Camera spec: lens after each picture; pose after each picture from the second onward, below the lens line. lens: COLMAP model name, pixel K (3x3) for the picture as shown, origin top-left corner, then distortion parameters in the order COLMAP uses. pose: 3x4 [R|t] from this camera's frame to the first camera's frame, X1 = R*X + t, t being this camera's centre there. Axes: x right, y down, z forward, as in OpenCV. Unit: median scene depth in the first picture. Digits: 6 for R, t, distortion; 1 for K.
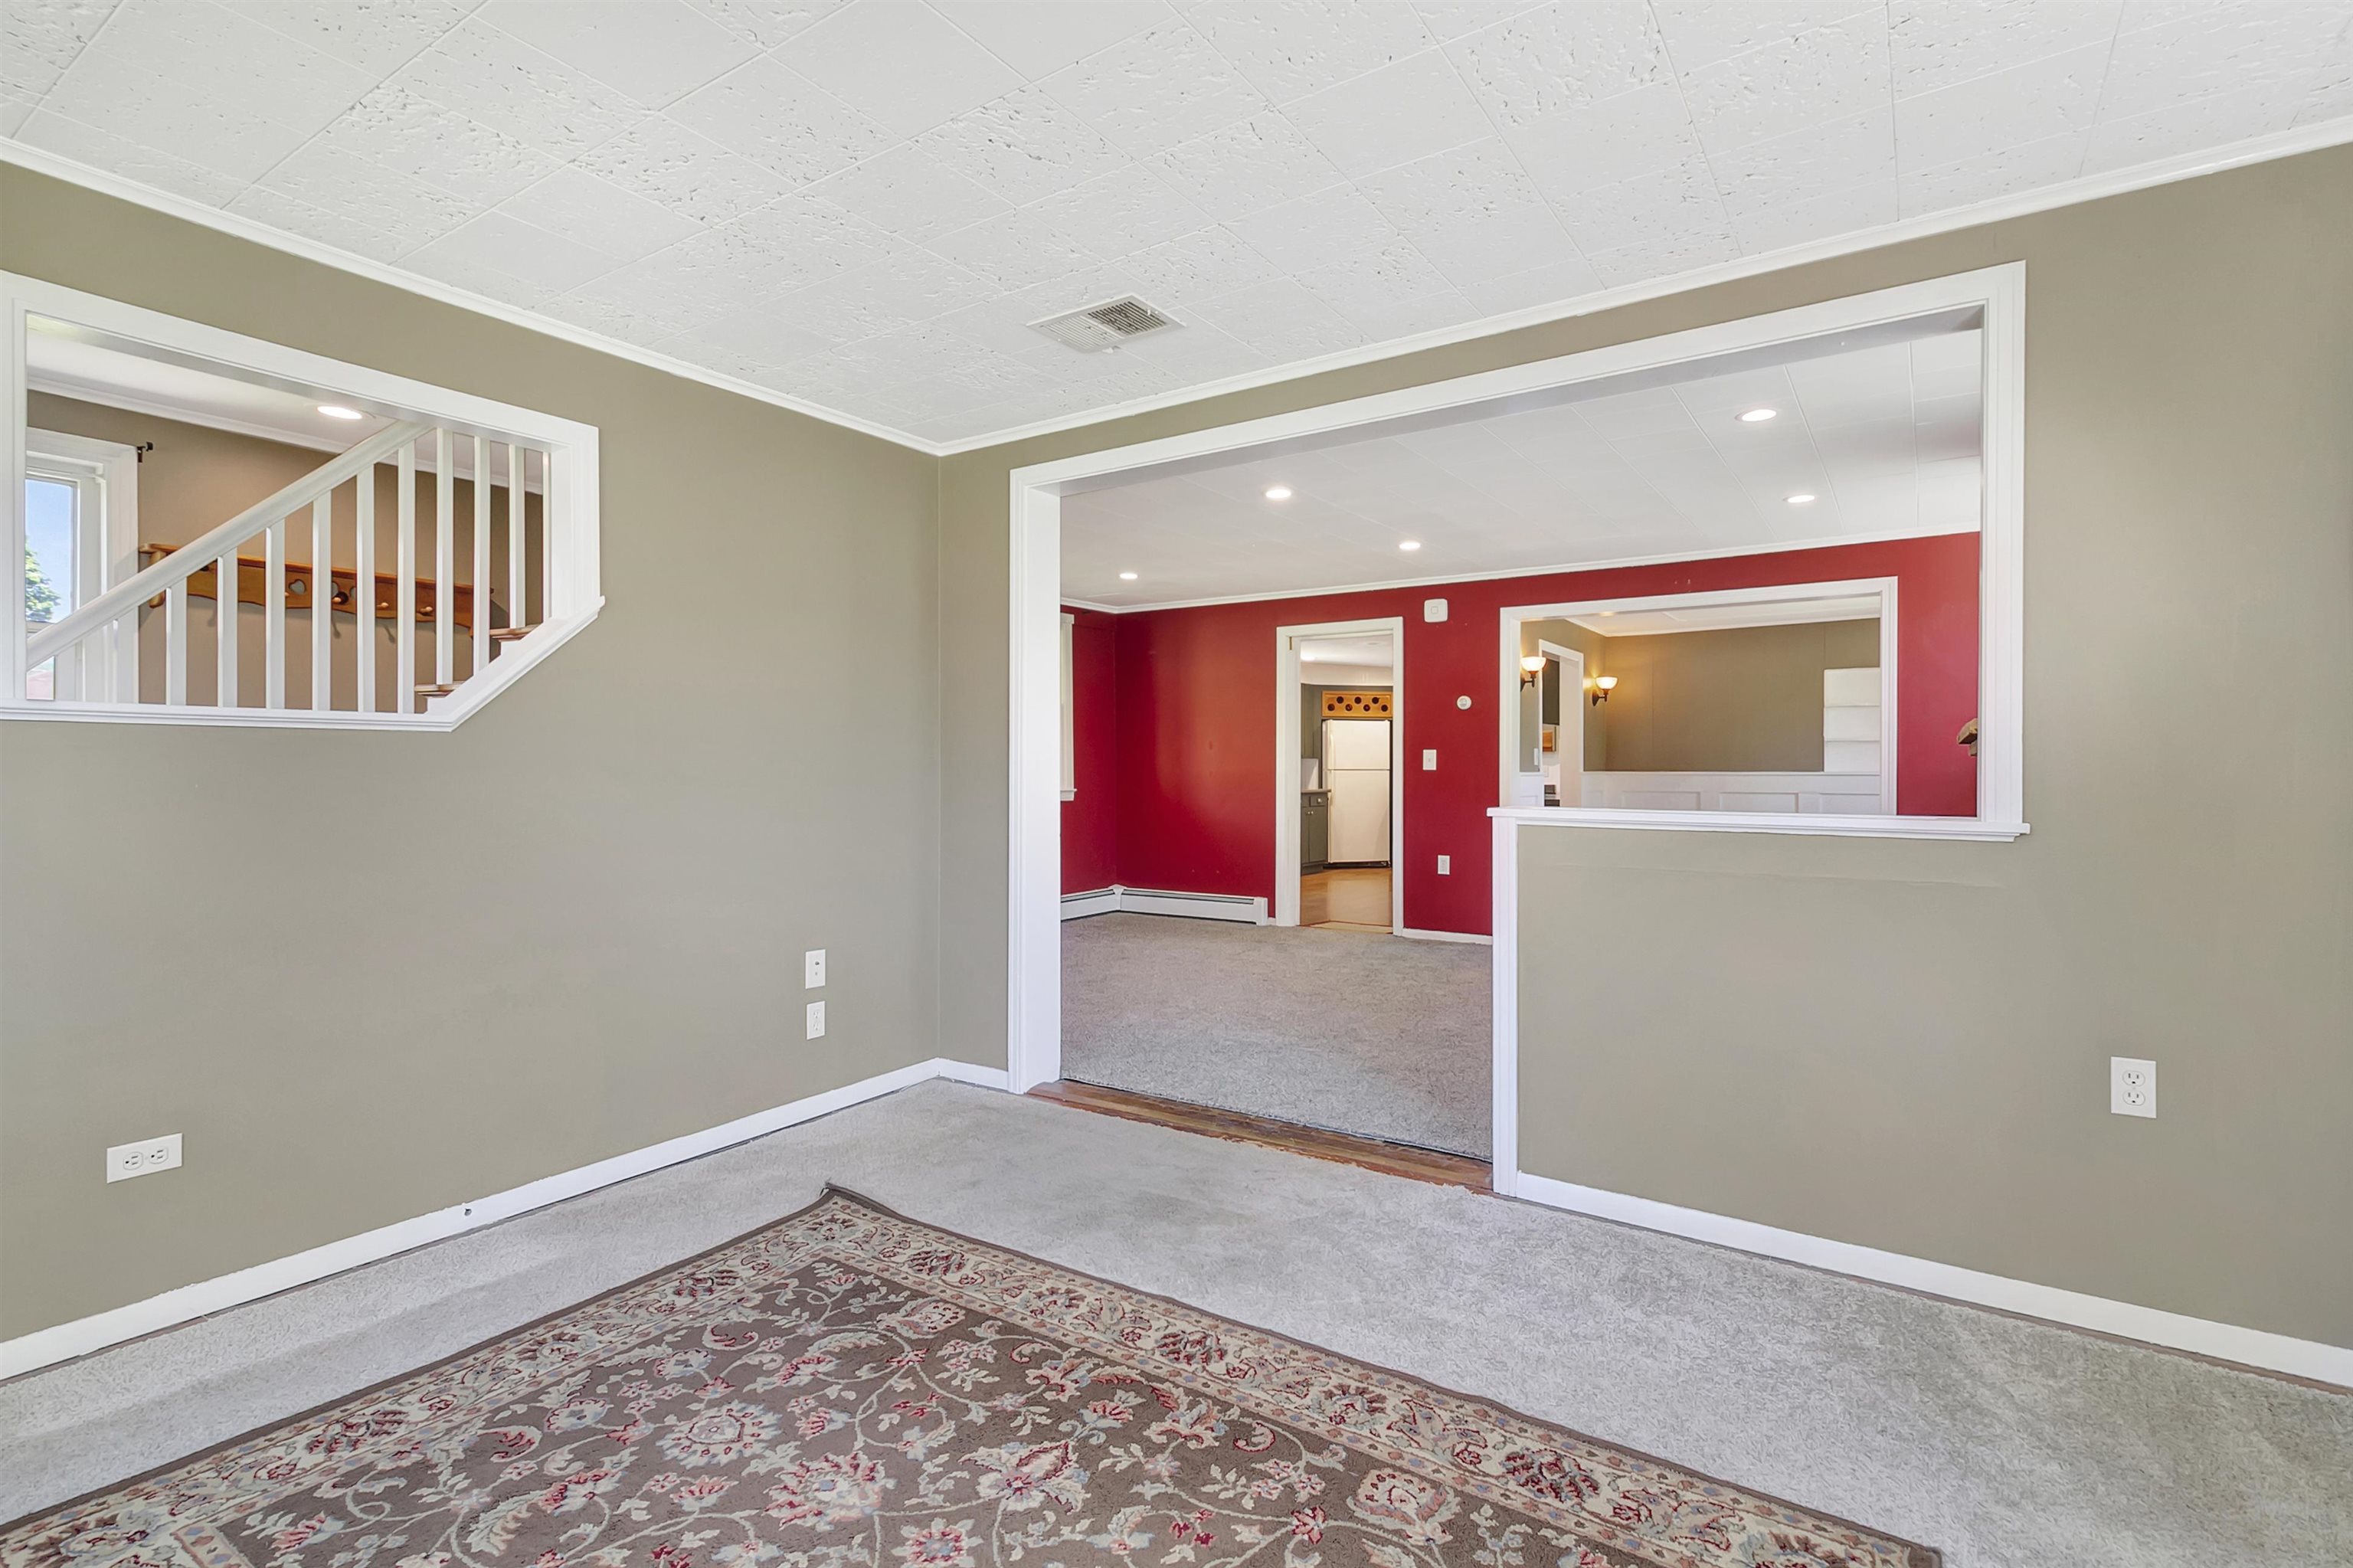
lens RADIAL K [[1110.5, 0, 1190.5], [0, 1110.5, 772.0], [0, 0, 1]] dist [0.000432, -0.000560]
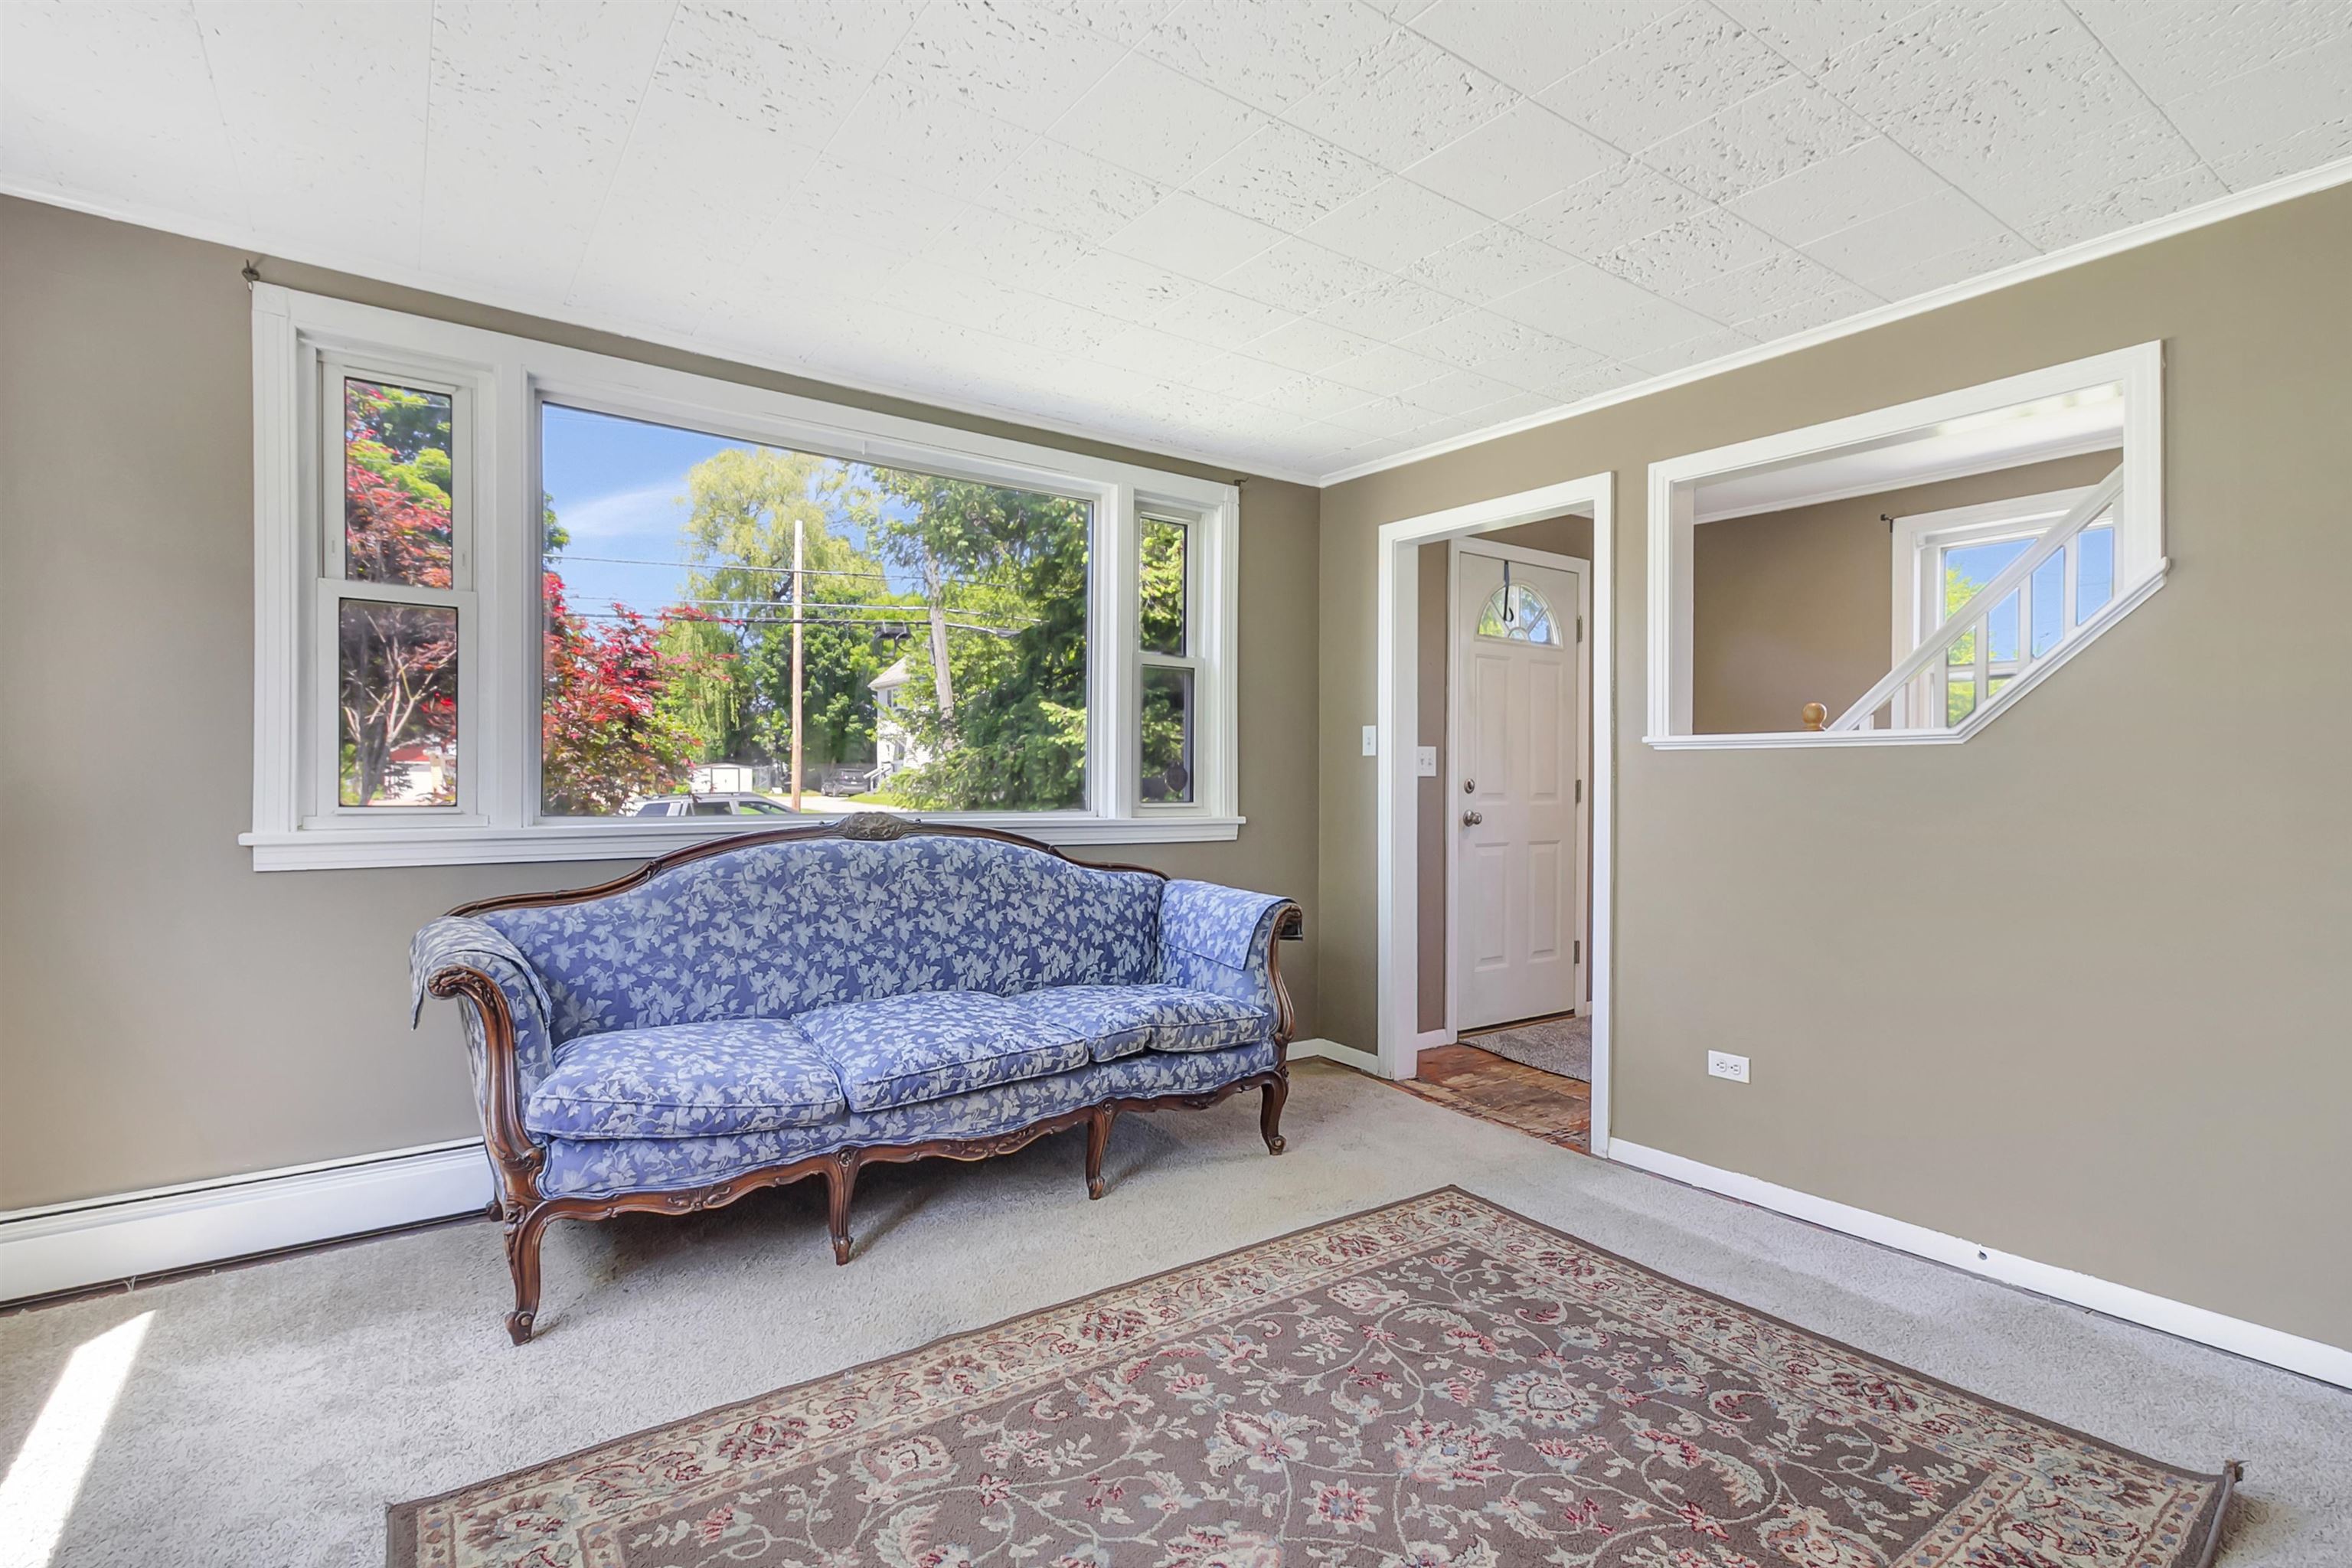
lens RADIAL K [[1110.0, 0, 1185.6], [0, 1110.0, 784.2], [0, 0, 1]] dist [0.000432, -0.000560]
pose [[-0.356819, 0.003546, -0.934167, 0.657791], [-0.010923, 0.999909, 0.007968, -0.005147], [0.934110, 0.013047, -0.356748, 0.981155]]
